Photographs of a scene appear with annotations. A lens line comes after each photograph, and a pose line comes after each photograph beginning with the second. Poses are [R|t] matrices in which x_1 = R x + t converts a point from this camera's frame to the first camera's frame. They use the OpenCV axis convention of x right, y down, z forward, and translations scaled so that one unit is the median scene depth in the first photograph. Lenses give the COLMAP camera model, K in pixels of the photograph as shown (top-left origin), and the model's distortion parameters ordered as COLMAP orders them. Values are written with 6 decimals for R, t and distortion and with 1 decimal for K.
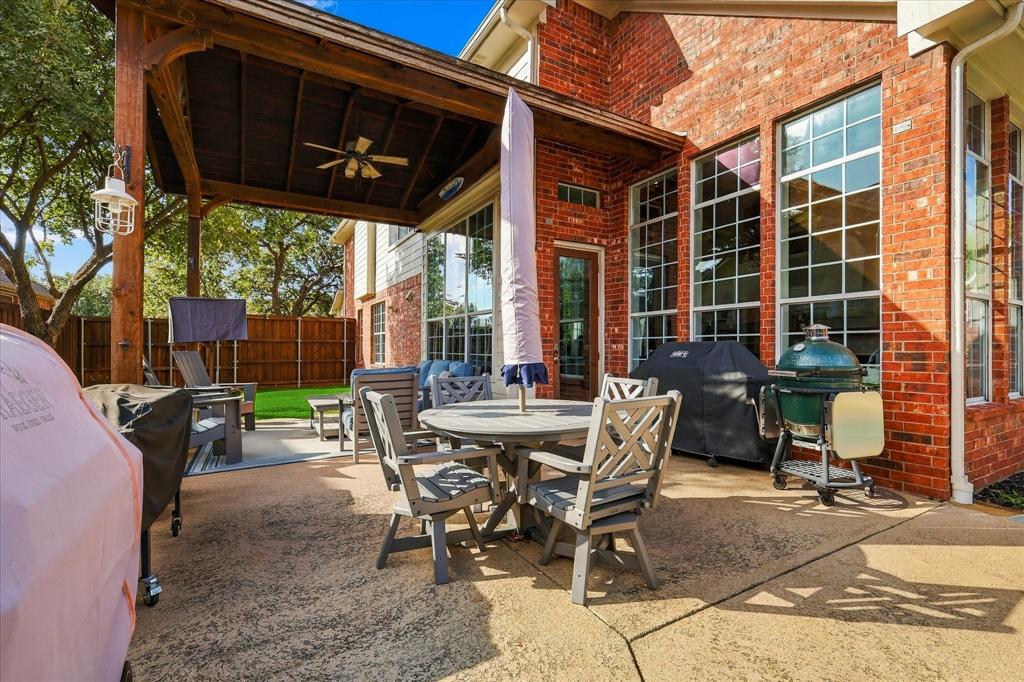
lens RADIAL K [[455.7, 0, 512.0], [0, 455.7, 341.0], [0, 0, 1]] dist [-0.000345, -0.000210]
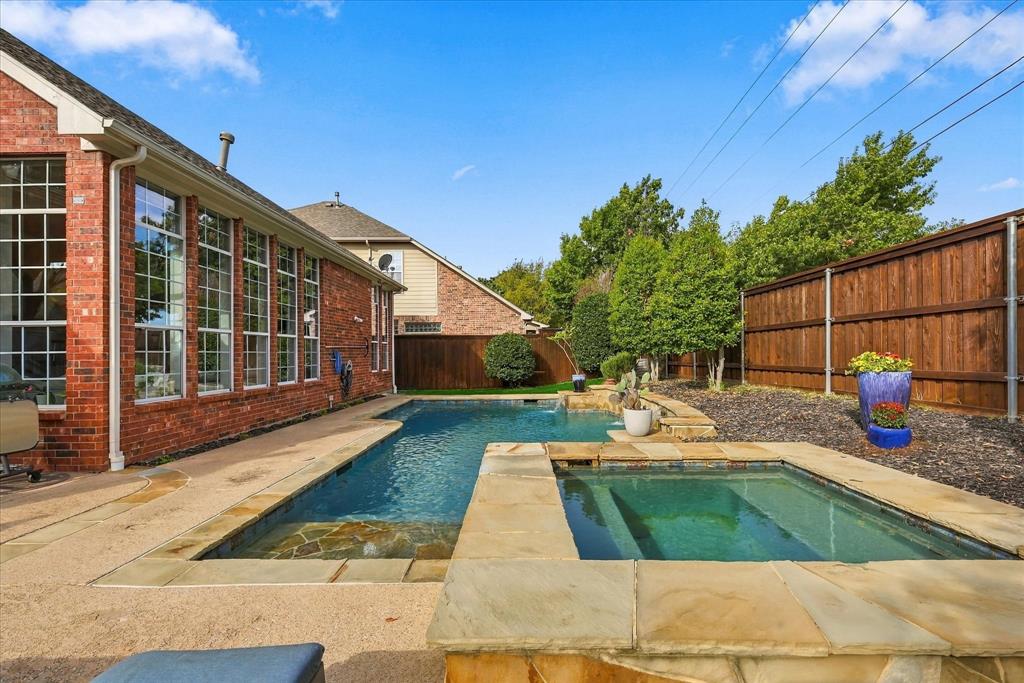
lens RADIAL K [[450.9, 0, 517.2], [0, 450.9, 341.5], [0, 0, 1]] dist [-0.000538, 0.000024]
pose [[0.507155, -0.002671, 0.861851, 0.376407], [0.021723, 0.999717, -0.009684, -0.014315], [-0.861581, 0.023633, 0.507070, -0.806143]]
